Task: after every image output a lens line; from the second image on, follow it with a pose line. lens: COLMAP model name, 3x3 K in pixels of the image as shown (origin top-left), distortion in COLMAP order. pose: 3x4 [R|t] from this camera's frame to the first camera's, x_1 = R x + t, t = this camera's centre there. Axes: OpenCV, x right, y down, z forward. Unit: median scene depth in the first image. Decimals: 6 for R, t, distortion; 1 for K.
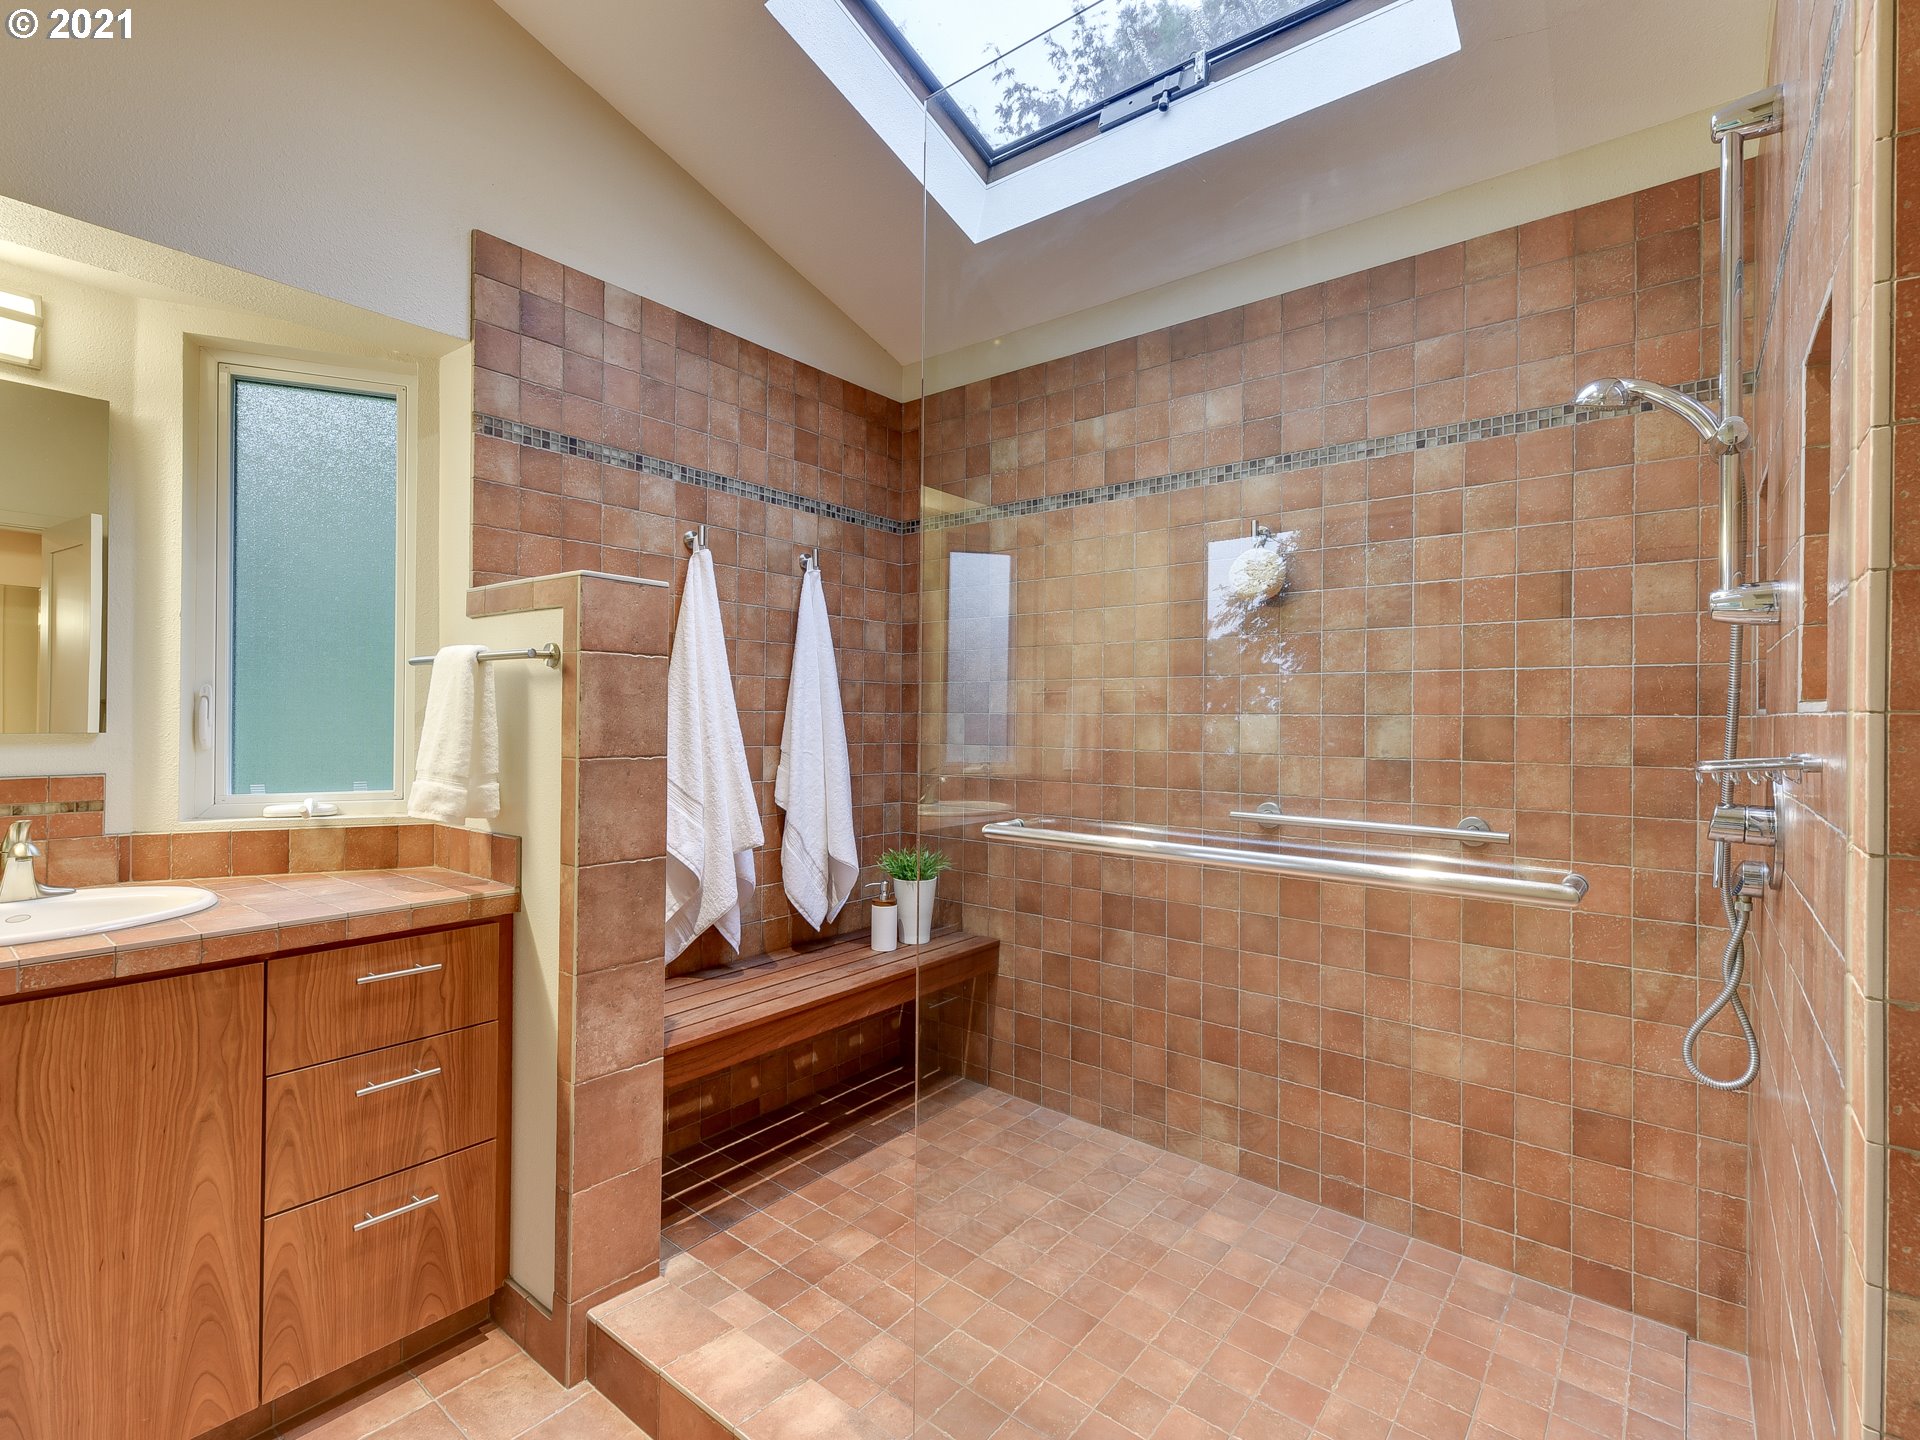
lens RADIAL K [[898.4, 0, 946.8], [0, 898.4, 730.4], [0, 0, 1]] dist [-0.000178, -0.000451]
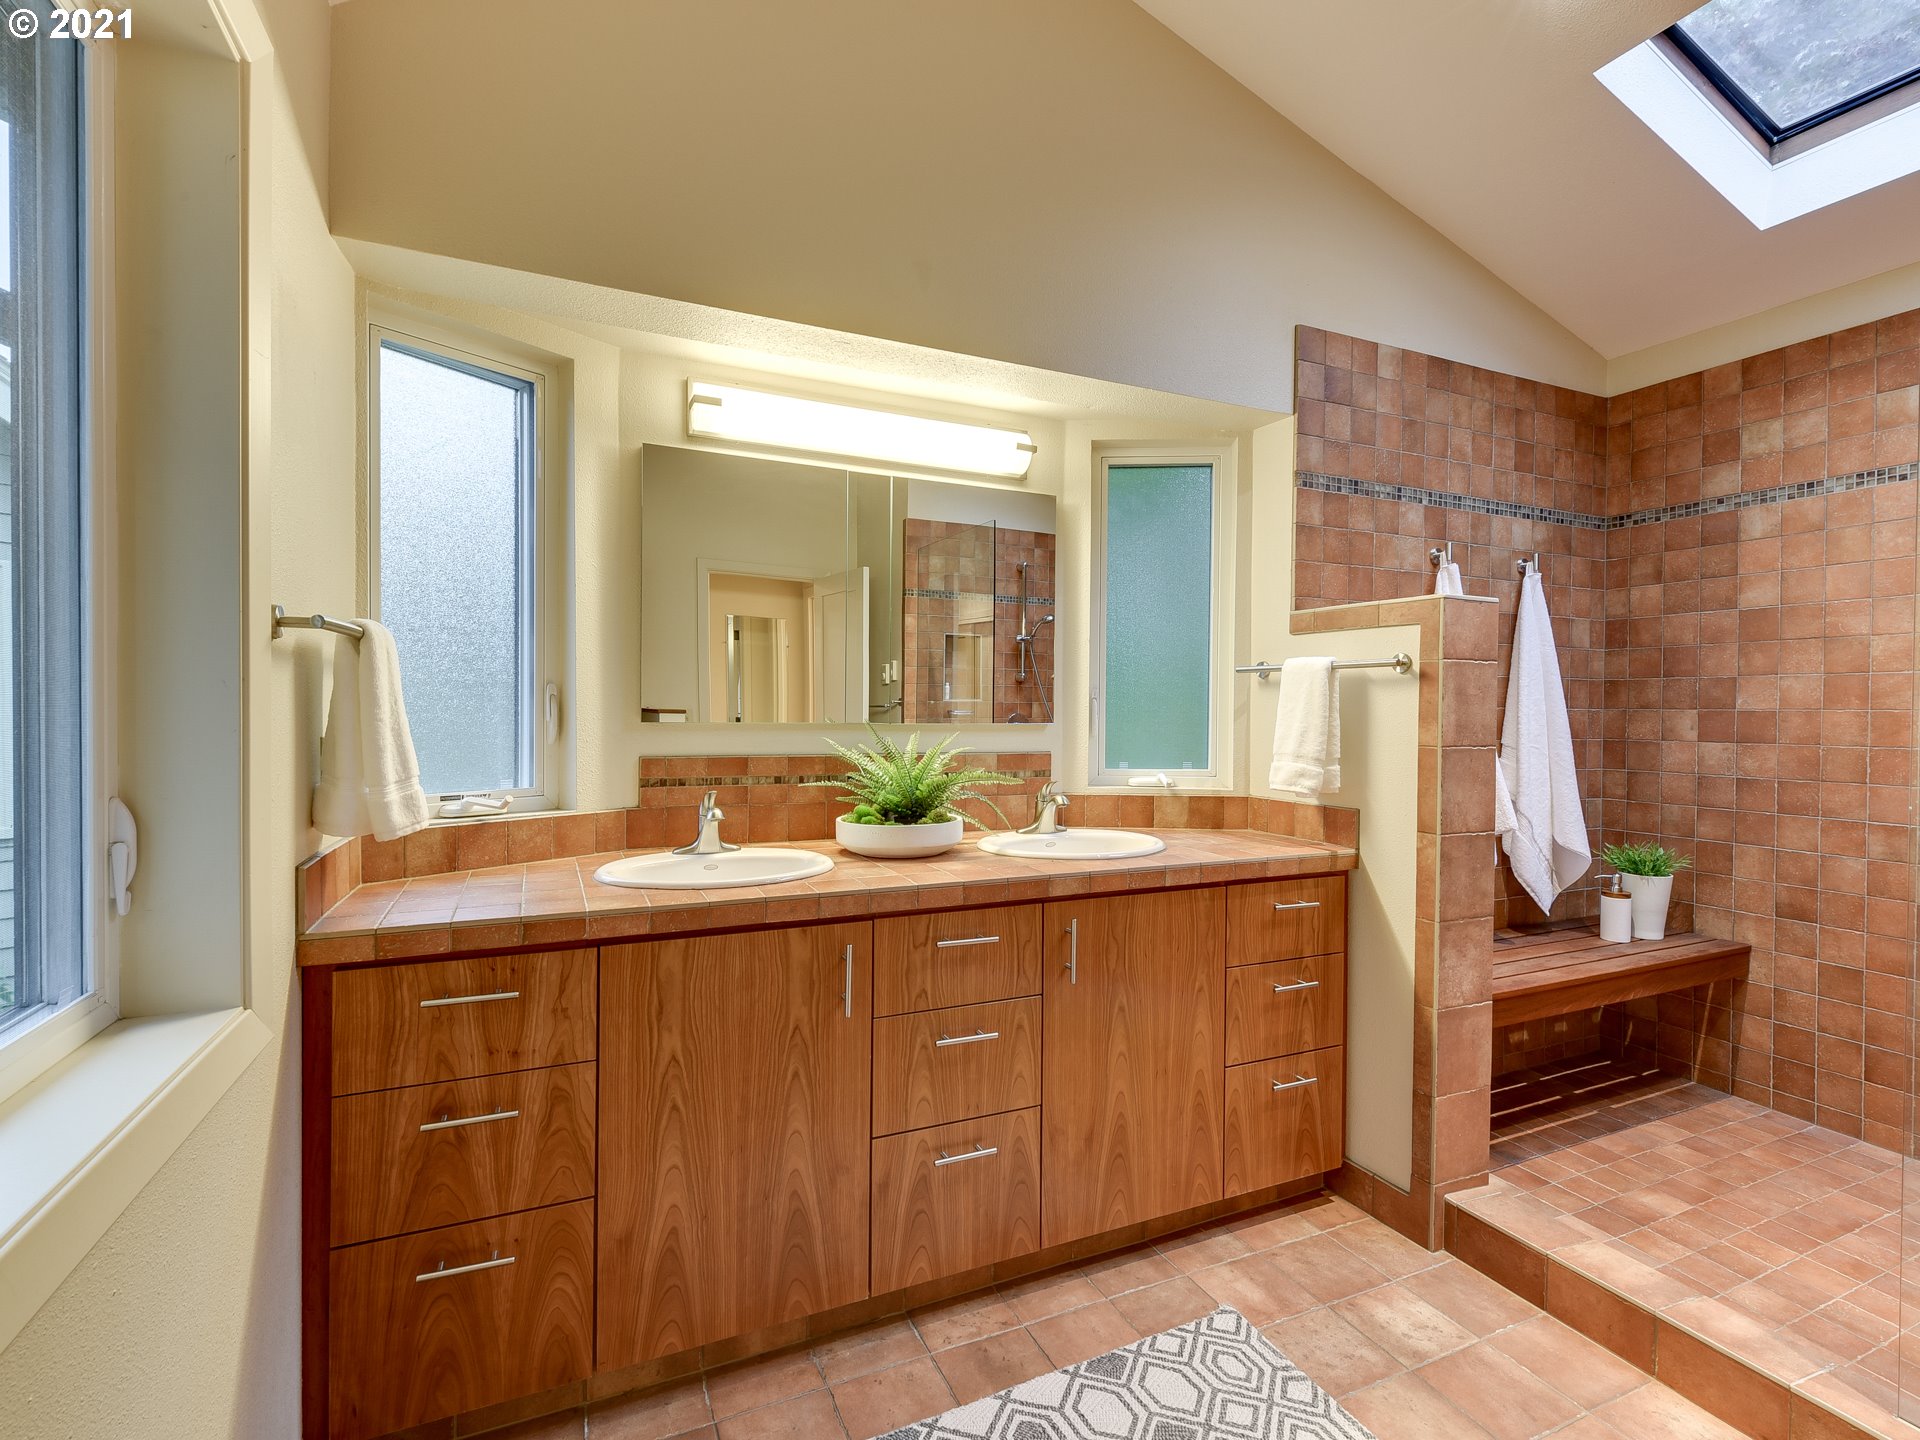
lens RADIAL K [[898.4, 0, 946.8], [0, 898.4, 730.4], [0, 0, 1]] dist [-0.000178, -0.000451]
pose [[0.891773, 0.010340, -0.452364, -0.366266], [-0.007598, 0.999940, 0.007878, 0.003121], [0.452419, -0.003588, 0.891798, -0.324891]]
